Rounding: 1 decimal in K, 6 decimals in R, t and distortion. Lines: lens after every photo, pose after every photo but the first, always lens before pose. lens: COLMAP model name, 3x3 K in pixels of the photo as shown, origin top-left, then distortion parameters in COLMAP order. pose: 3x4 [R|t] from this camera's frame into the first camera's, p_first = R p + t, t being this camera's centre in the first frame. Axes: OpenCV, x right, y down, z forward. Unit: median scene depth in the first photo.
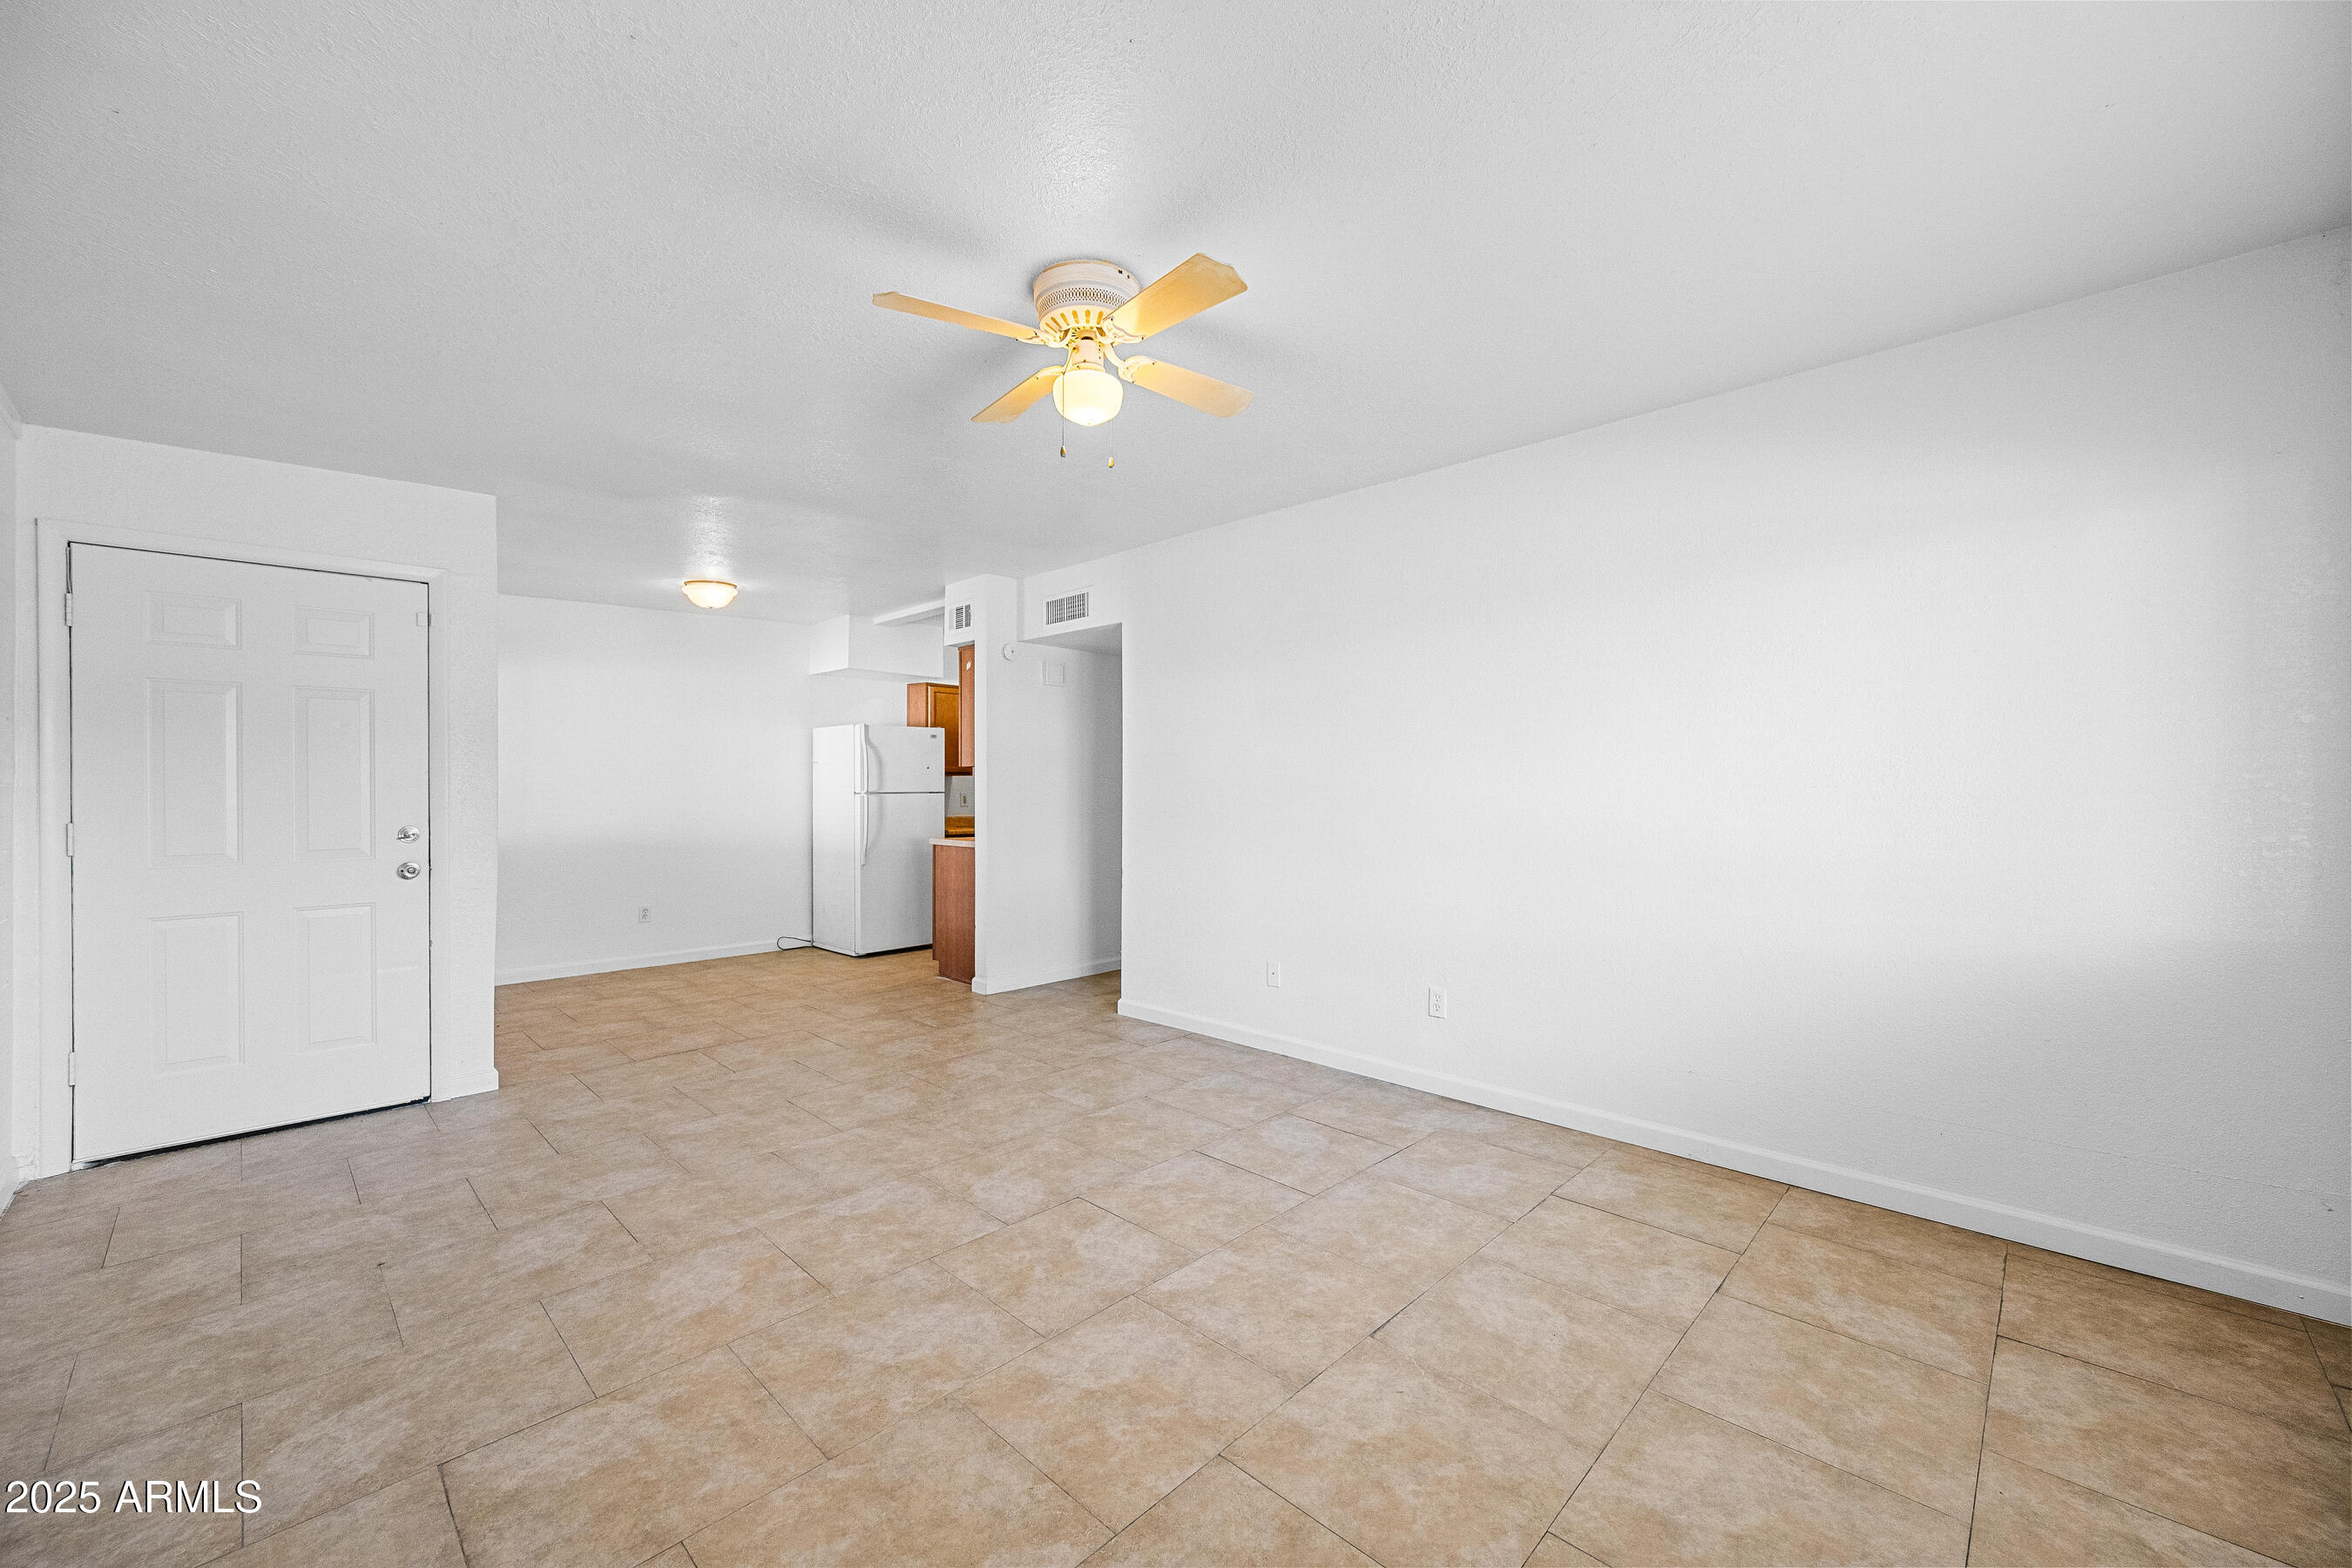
lens RADIAL K [[918.2, 0, 1182.4], [0, 918.2, 781.9], [0, 0, 1]] dist [-0.000432, -0.000012]
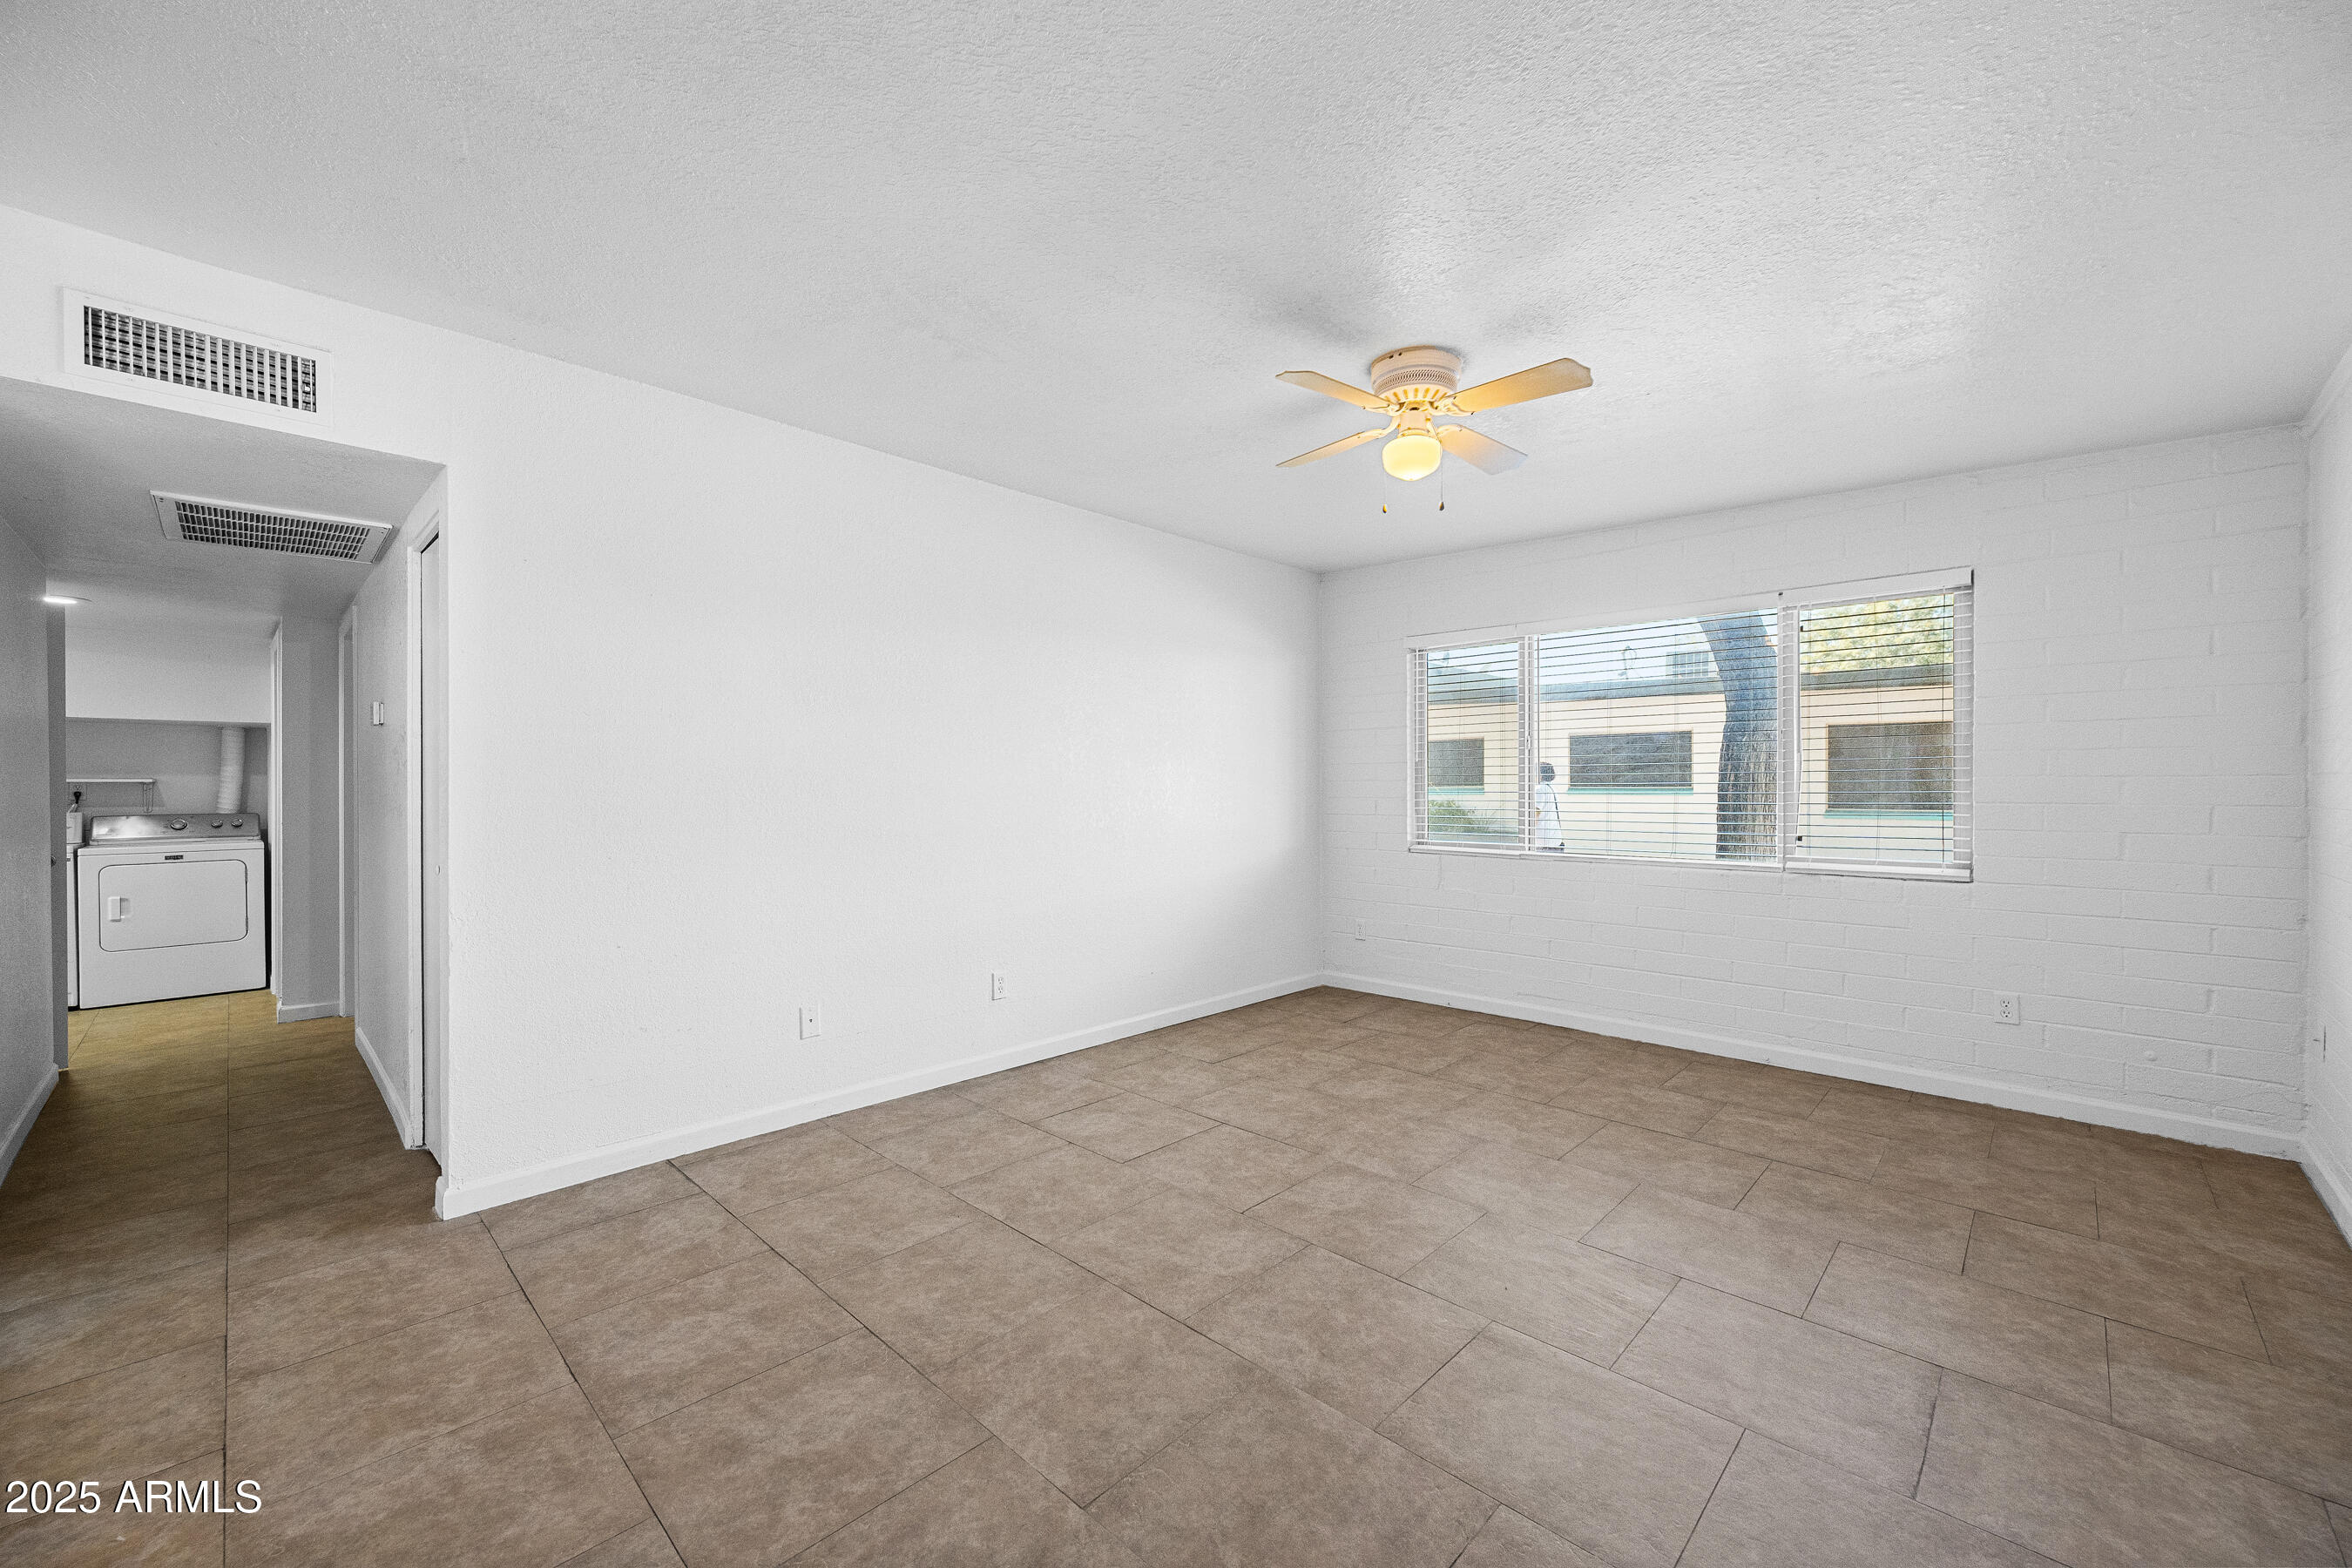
lens RADIAL K [[918.2, 0, 1175.4], [0, 918.2, 787.2], [0, 0, 1]] dist [-0.000432, -0.000012]
pose [[0.001792, 0.000154, 0.999998, -0.994770], [-0.005361, 0.999986, -0.000145, 0.010790], [-0.999984, -0.005360, 0.001793, 0.998214]]
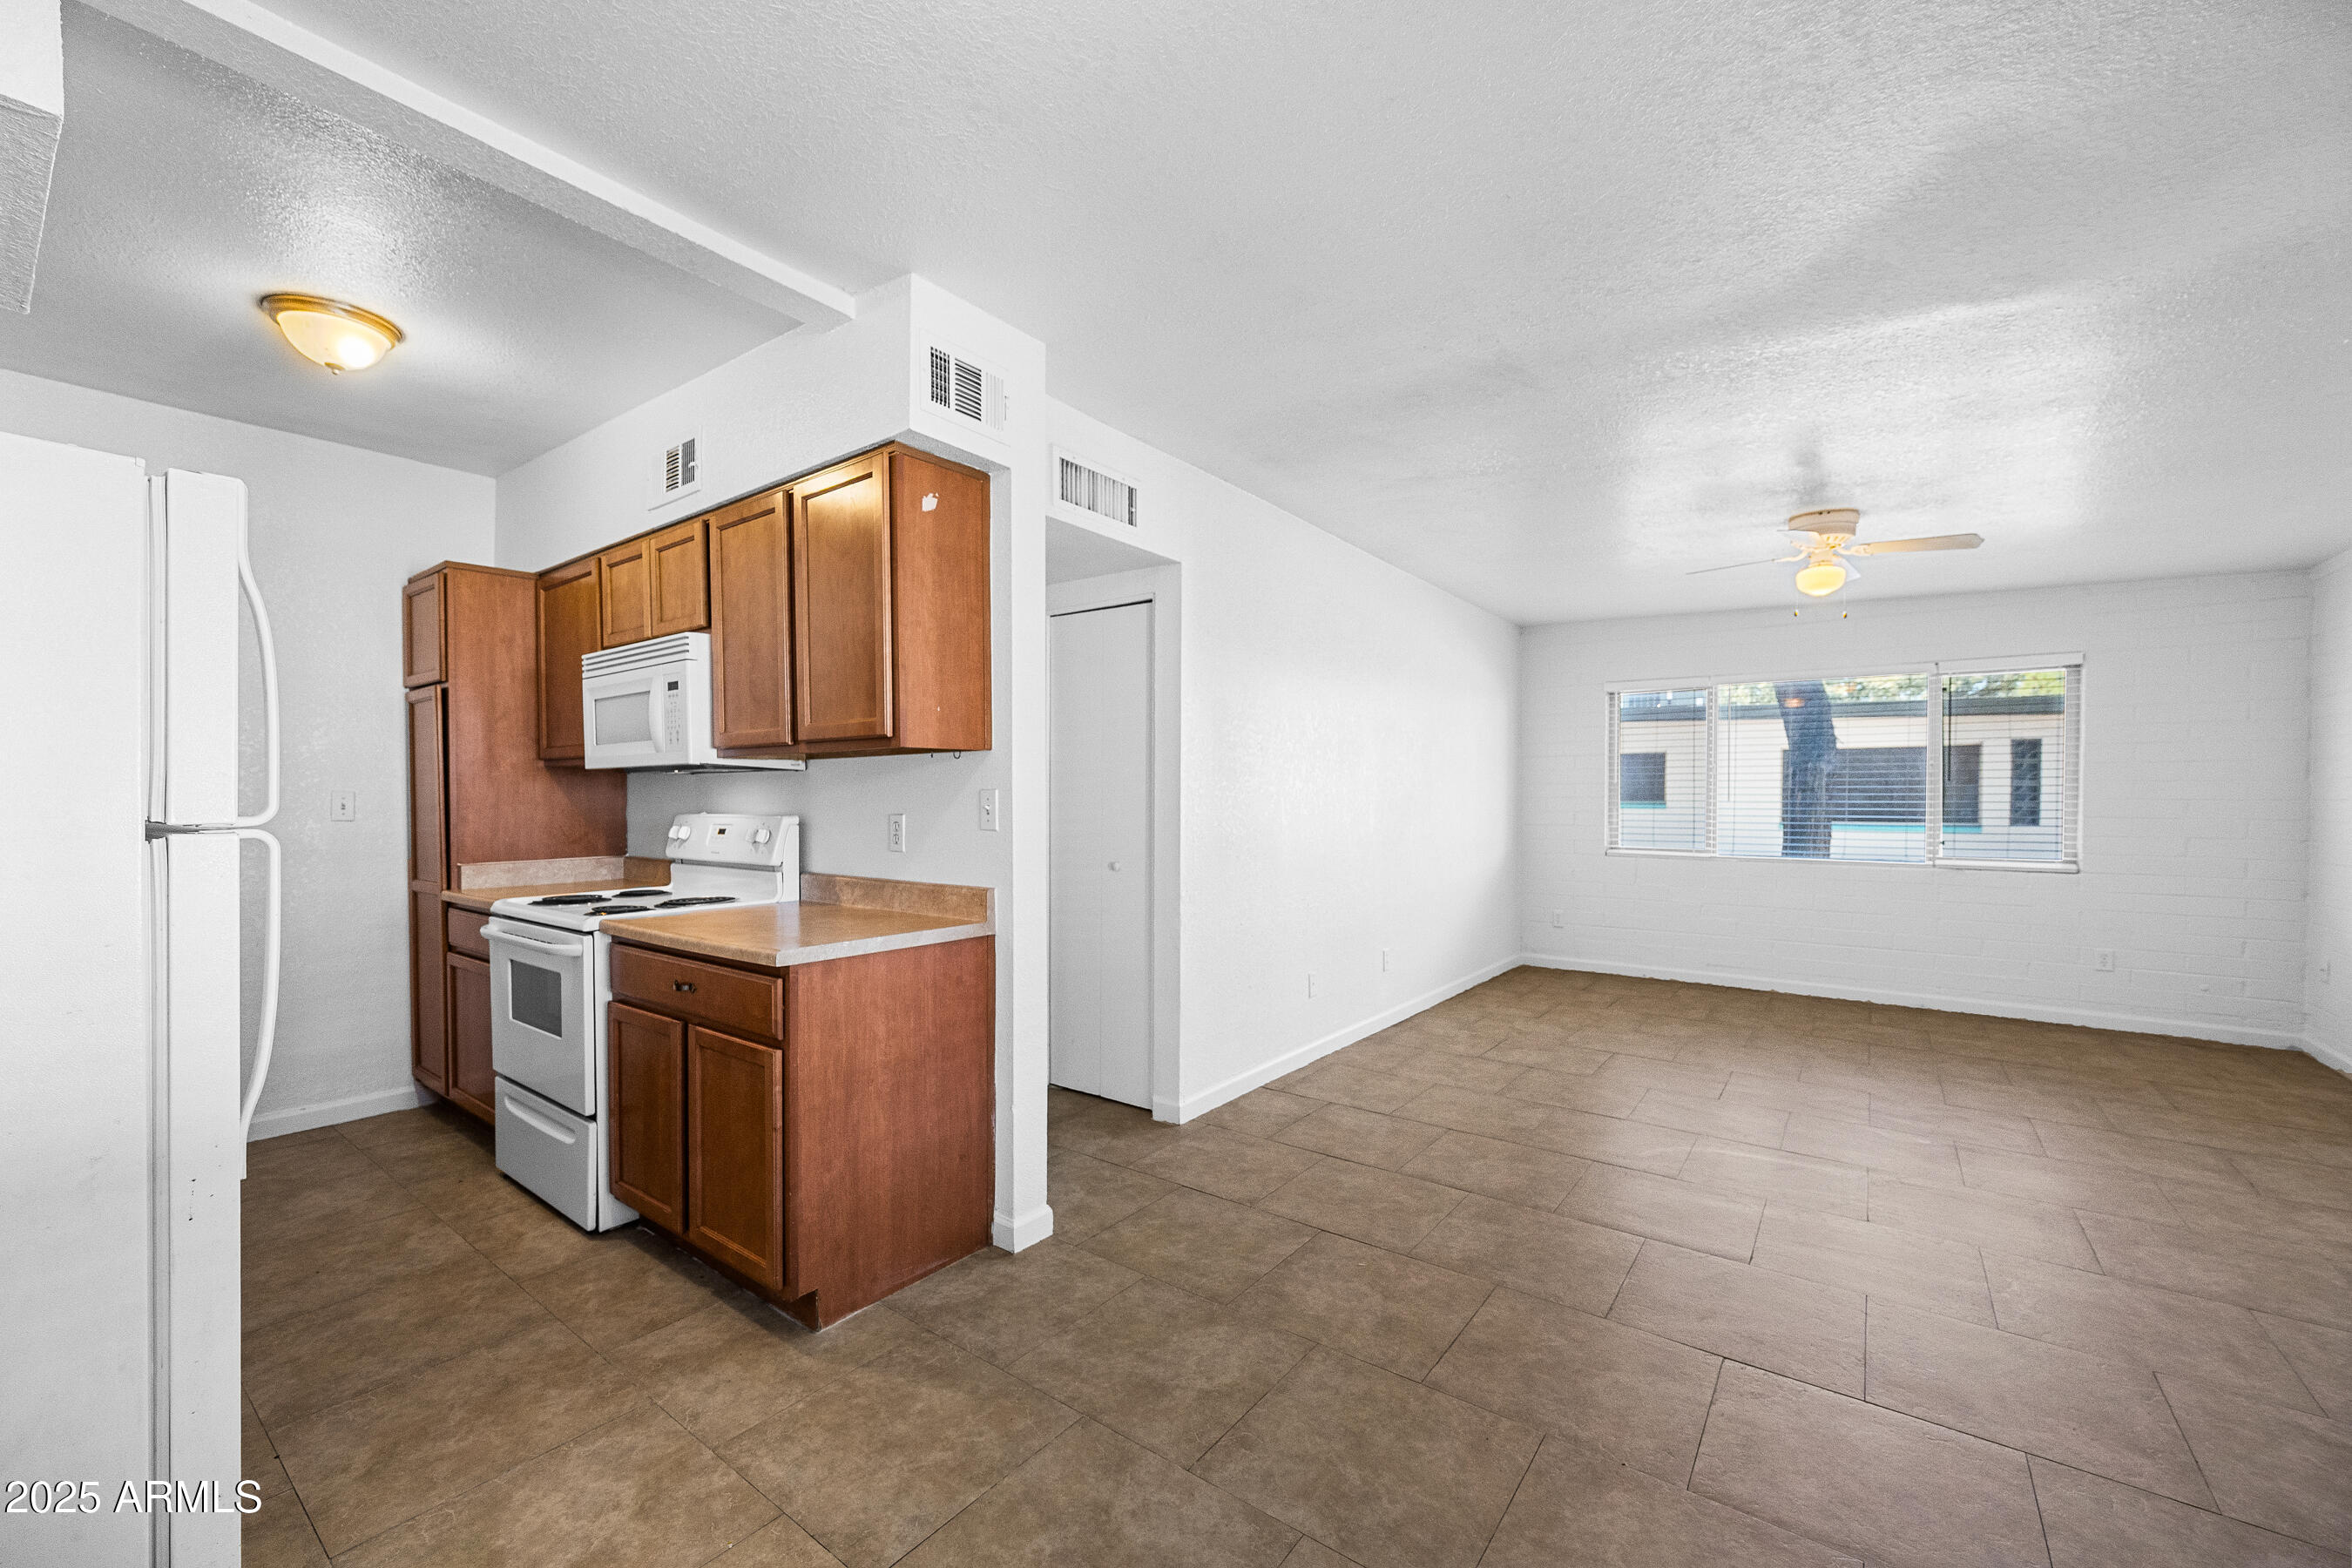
lens RADIAL K [[918.2, 0, 1183.7], [0, 918.2, 808.6], [0, 0, 1]] dist [-0.000432, -0.000012]
pose [[-0.125210, -0.010336, 0.992076, -1.287547], [-0.010758, 0.999901, 0.009060, 0.010557], [-0.992072, -0.009538, -0.125309, 1.843745]]
